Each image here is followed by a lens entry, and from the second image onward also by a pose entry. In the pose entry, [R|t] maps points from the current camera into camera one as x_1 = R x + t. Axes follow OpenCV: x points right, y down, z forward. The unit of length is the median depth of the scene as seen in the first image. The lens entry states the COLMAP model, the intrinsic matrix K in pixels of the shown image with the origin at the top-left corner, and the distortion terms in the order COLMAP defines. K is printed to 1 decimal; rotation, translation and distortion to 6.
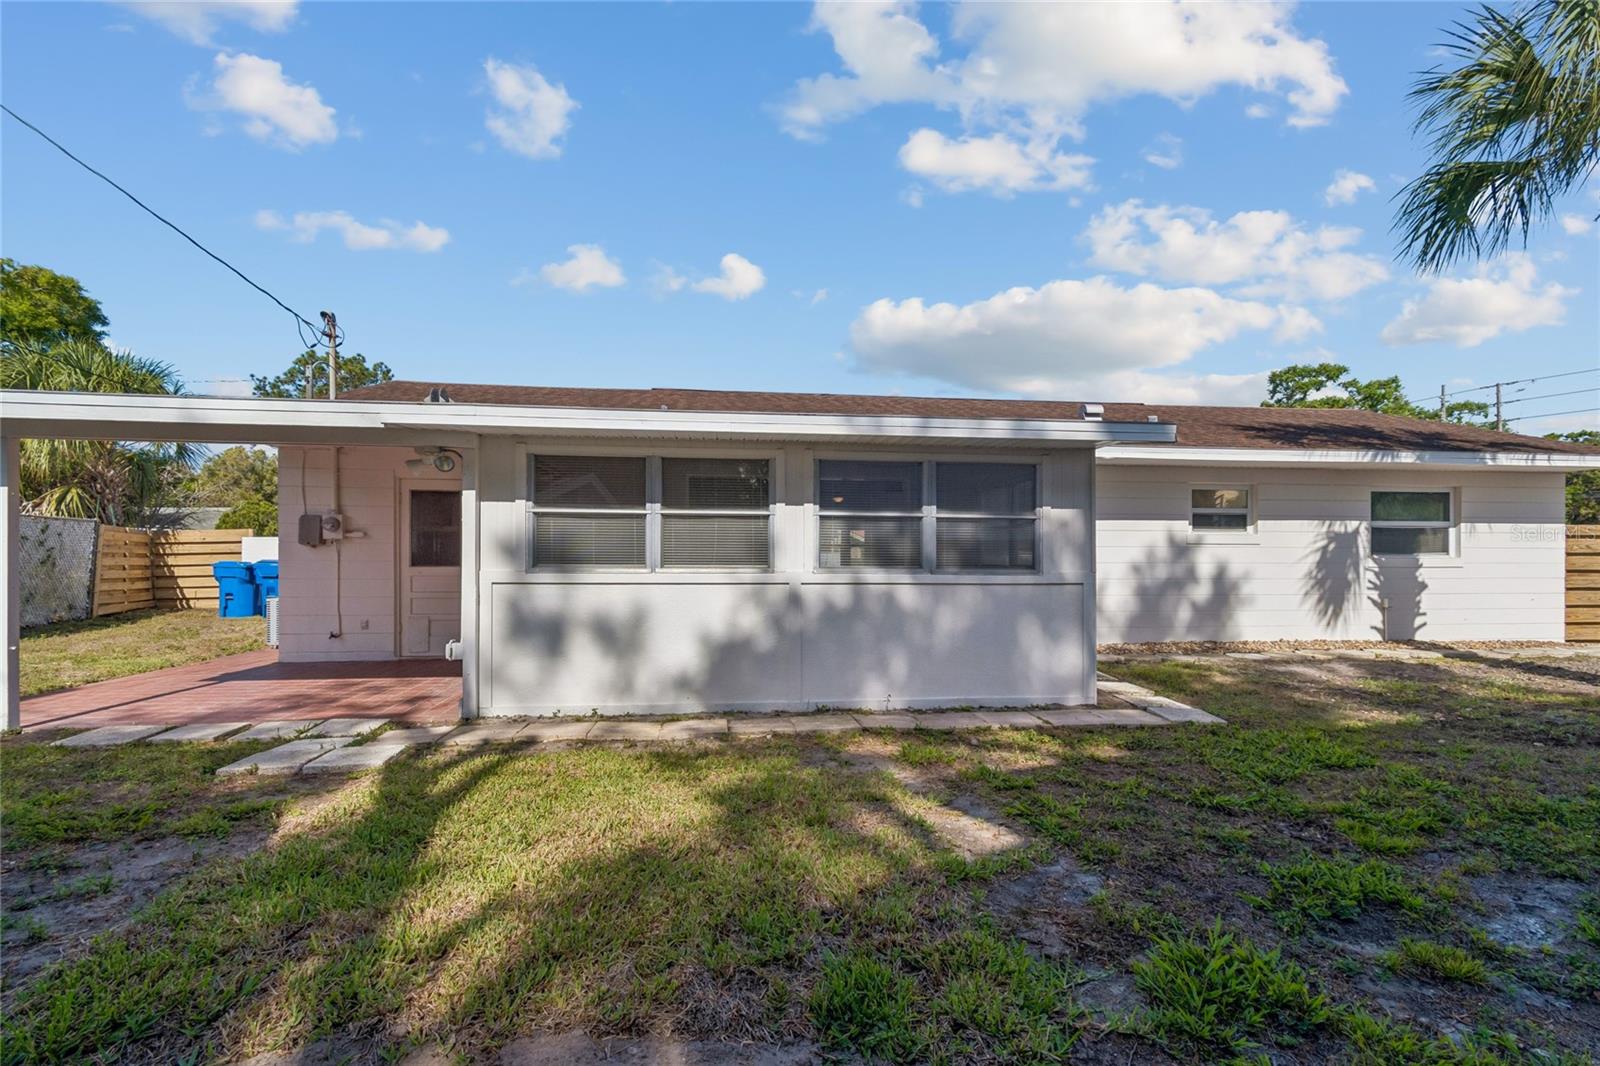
lens RADIAL K [[693.1, 0, 804.5], [0, 693.1, 543.6], [0, 0, 1]] dist [0.002783, -0.000675]
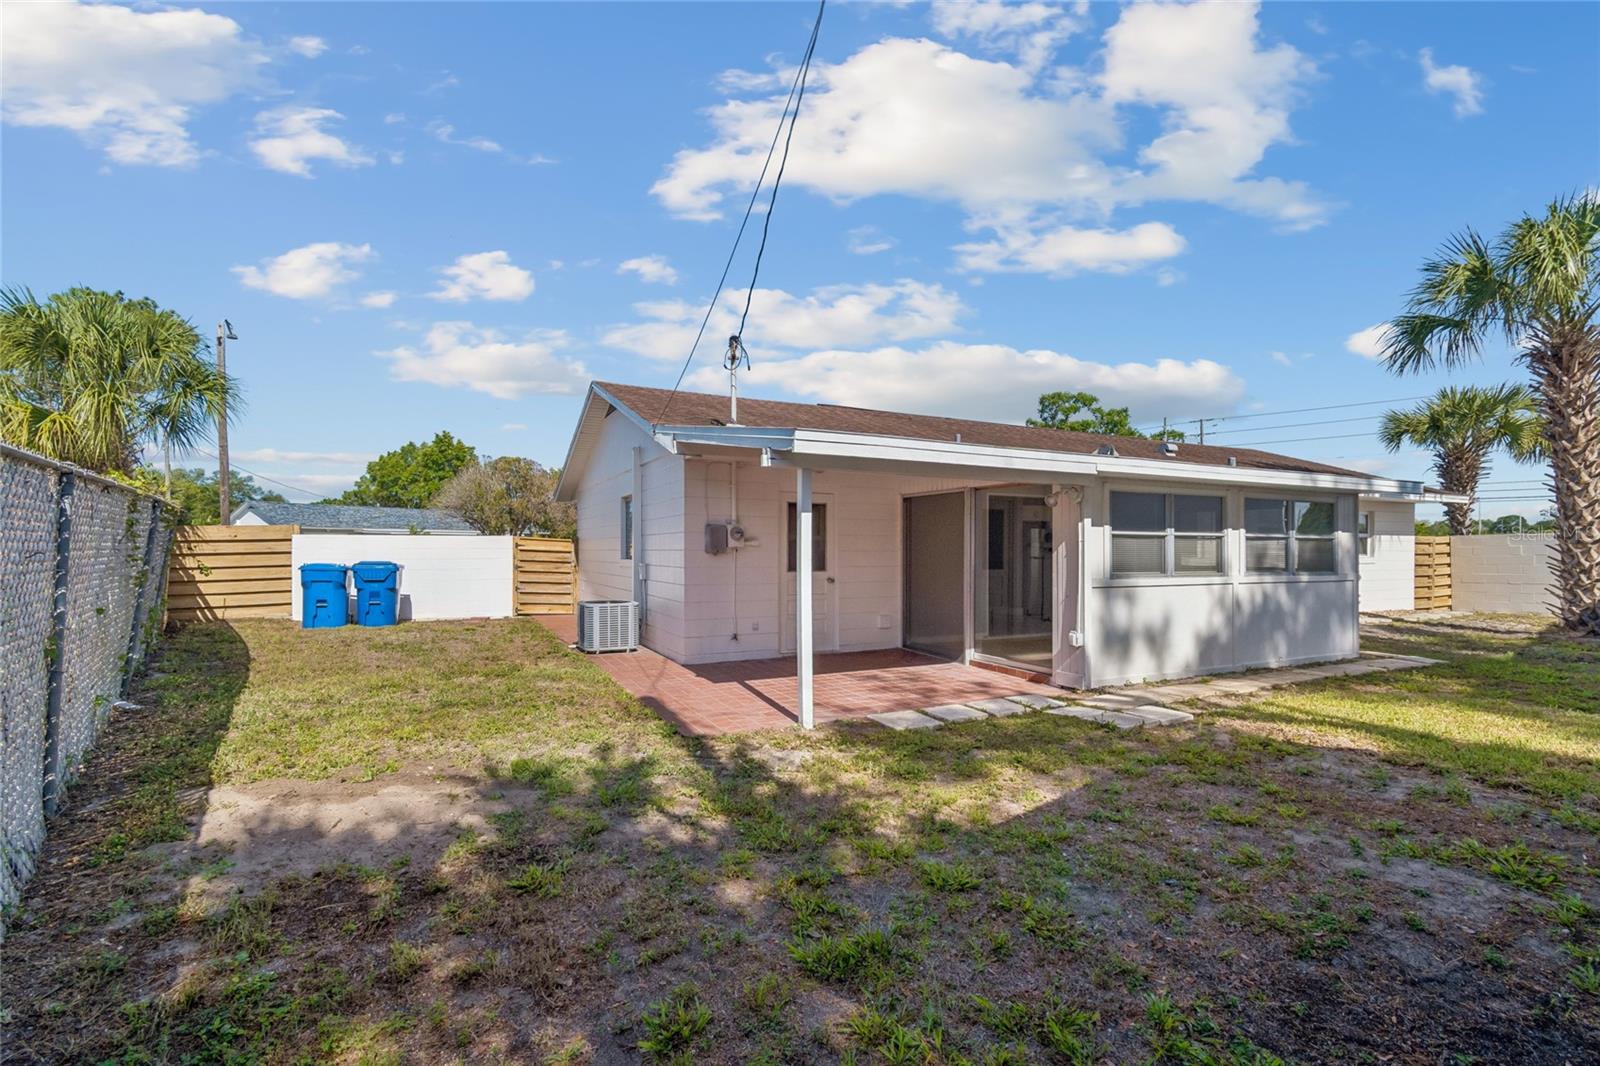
lens RADIAL K [[683.5, 0, 817.7], [0, 683.5, 548.9], [0, 0, 1]] dist [0.002493, -0.000637]
pose [[0.942908, -0.000807, 0.333051, -0.913993], [-0.006965, 0.999731, 0.022142, -0.028013], [-0.332979, -0.023198, 0.942649, -0.041203]]
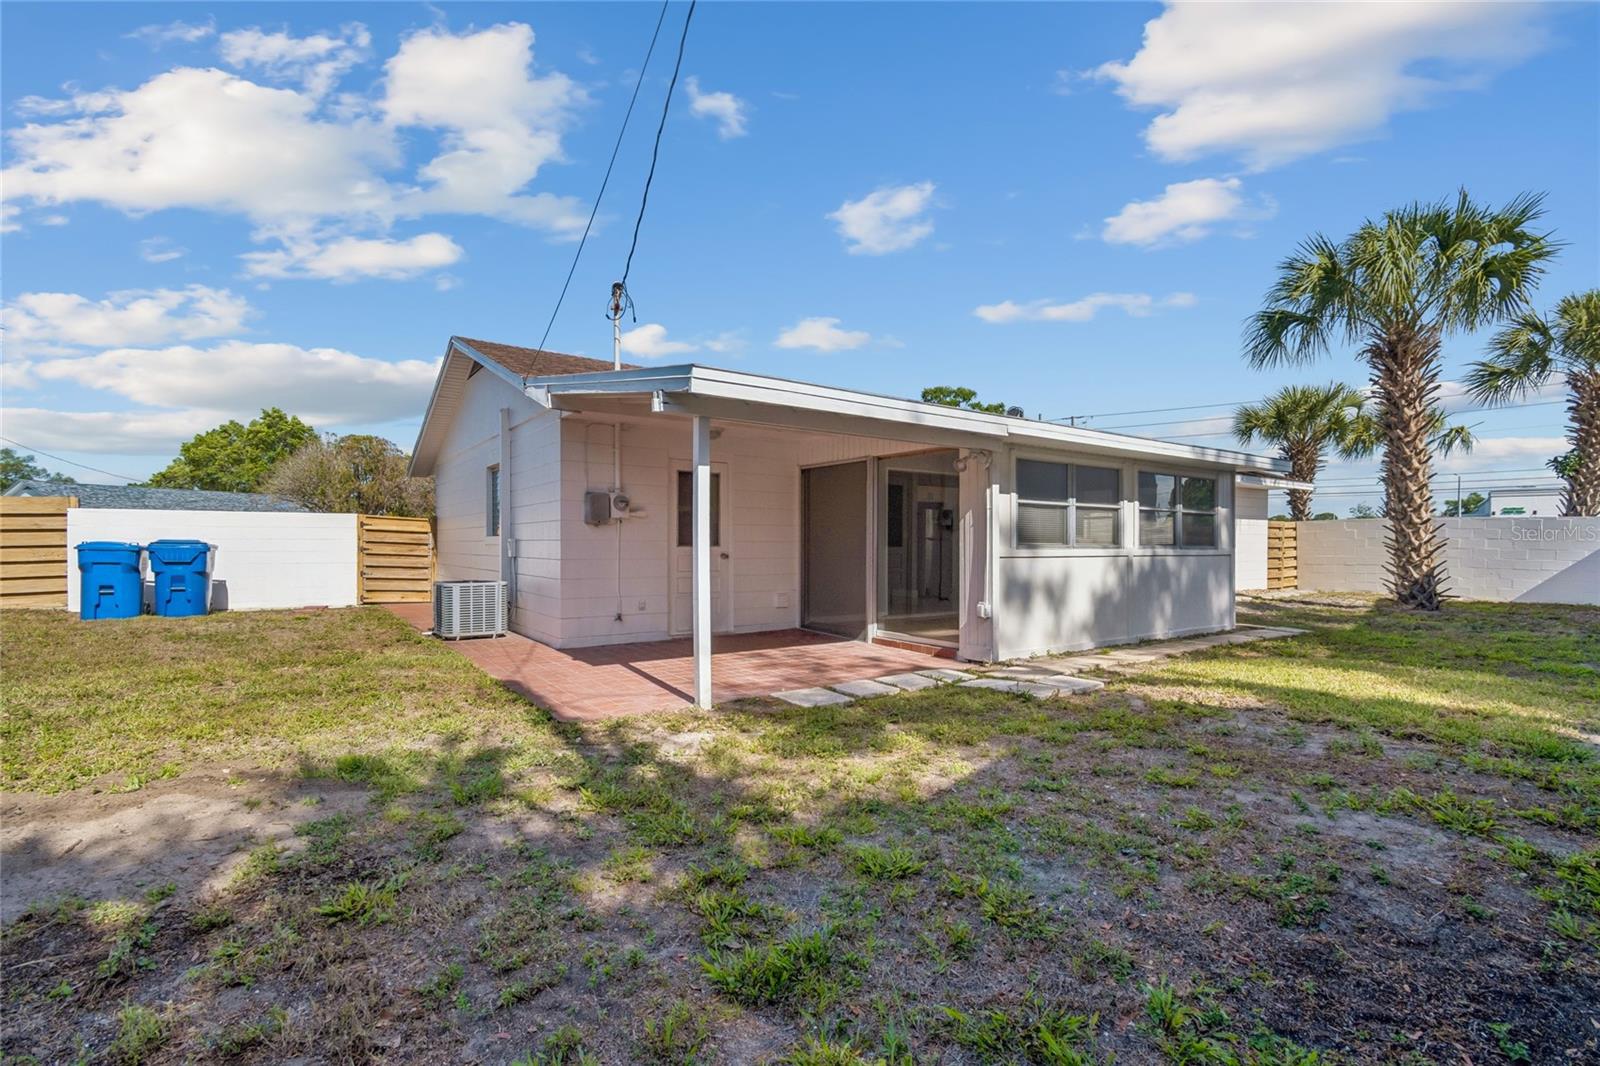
lens RADIAL K [[693.1, 0, 804.5], [0, 693.1, 543.6], [0, 0, 1]] dist [0.002783, -0.000675]
pose [[0.884159, -0.001268, 0.467184, -0.905678], [-0.010928, 0.999667, 0.023395, 0.003685], [-0.467058, -0.025791, 0.883851, 0.019657]]
